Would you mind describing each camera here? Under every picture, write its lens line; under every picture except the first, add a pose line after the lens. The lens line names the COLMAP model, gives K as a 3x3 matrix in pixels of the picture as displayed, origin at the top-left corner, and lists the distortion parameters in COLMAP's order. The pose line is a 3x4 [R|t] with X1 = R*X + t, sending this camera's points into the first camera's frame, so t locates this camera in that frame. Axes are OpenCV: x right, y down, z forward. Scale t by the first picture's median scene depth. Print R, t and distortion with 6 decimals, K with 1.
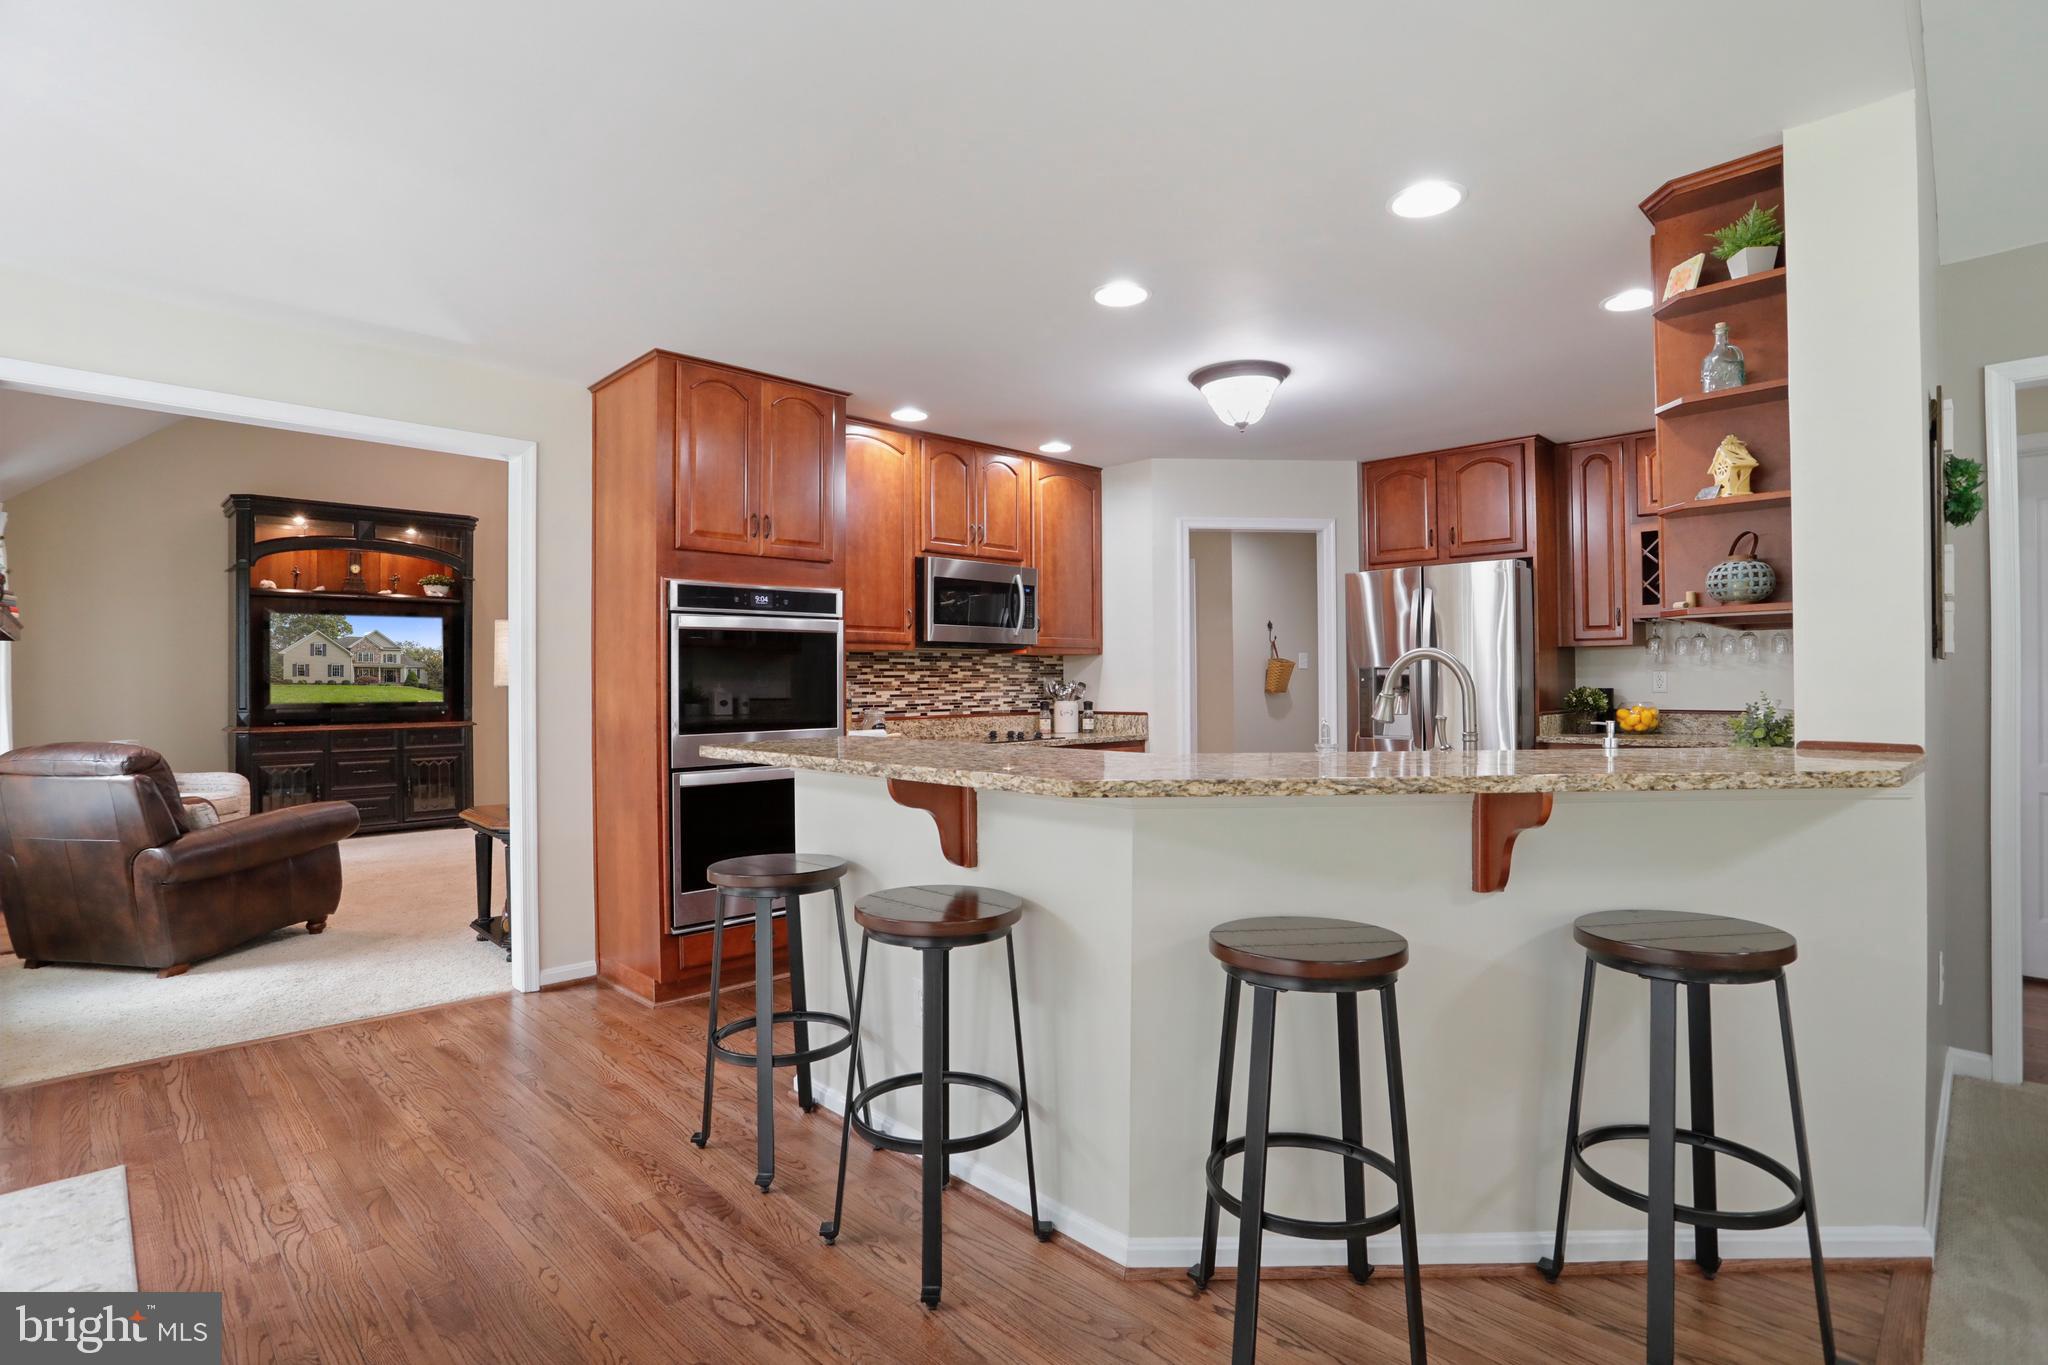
lens RADIAL K [[1003.9, 0, 1005.7], [0, 1003.9, 678.4], [0, 0, 1]] dist [-0.050999, 0.012126]
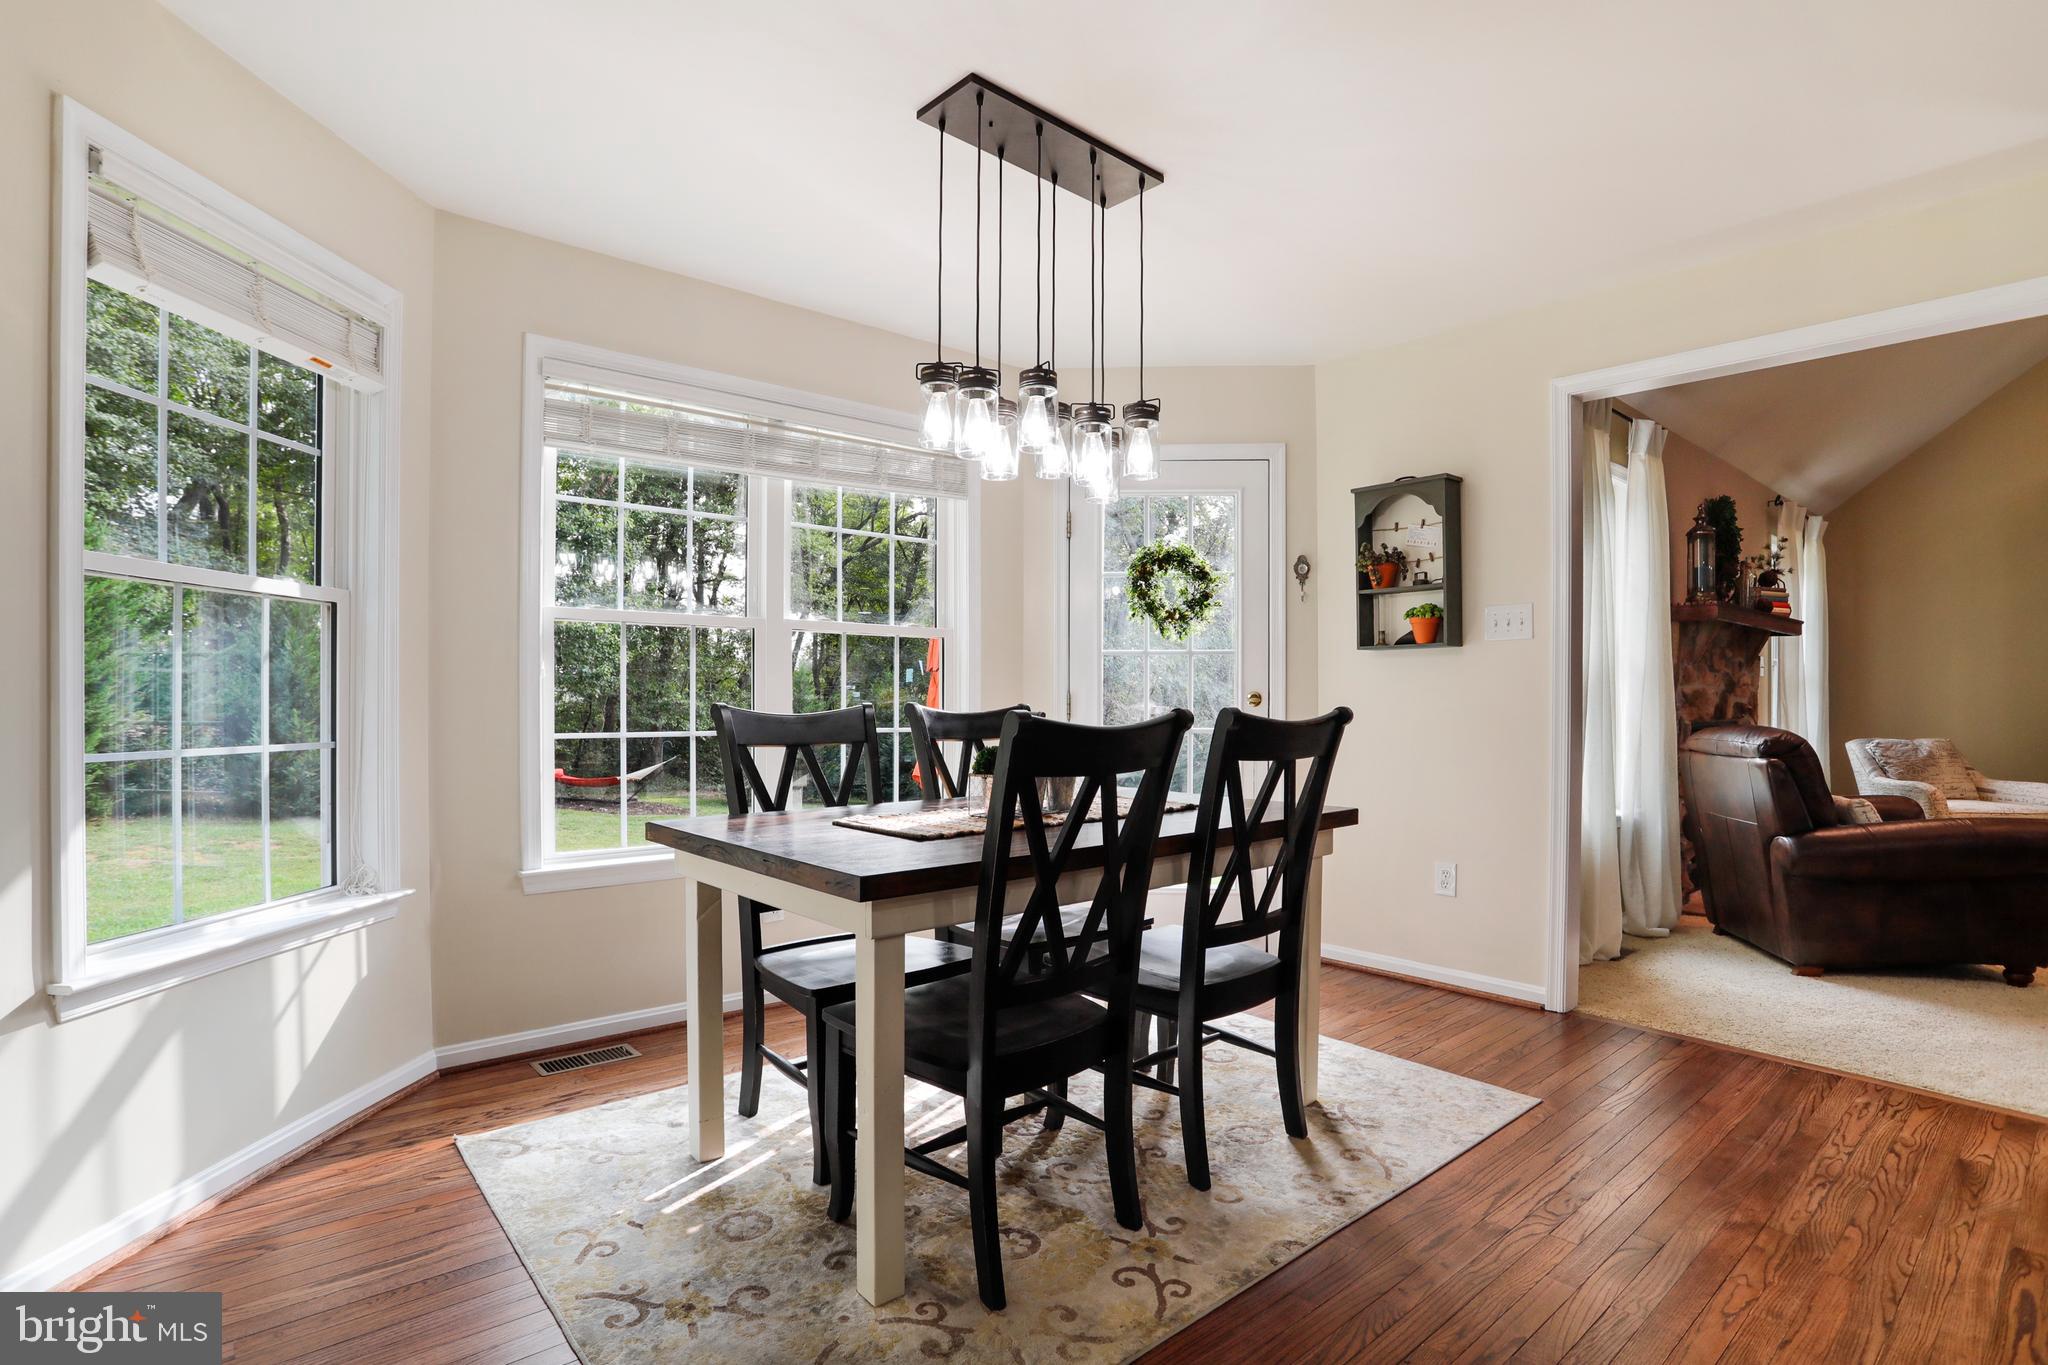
lens RADIAL K [[1003.9, 0, 1019.5], [0, 1003.9, 703.9], [0, 0, 1]] dist [-0.050999, 0.012126]
pose [[-0.057281, 0.017932, -0.998197, 0.125266], [-0.003464, 0.999829, 0.018160, 0.027737], [0.998352, 0.004498, -0.057209, 0.291267]]
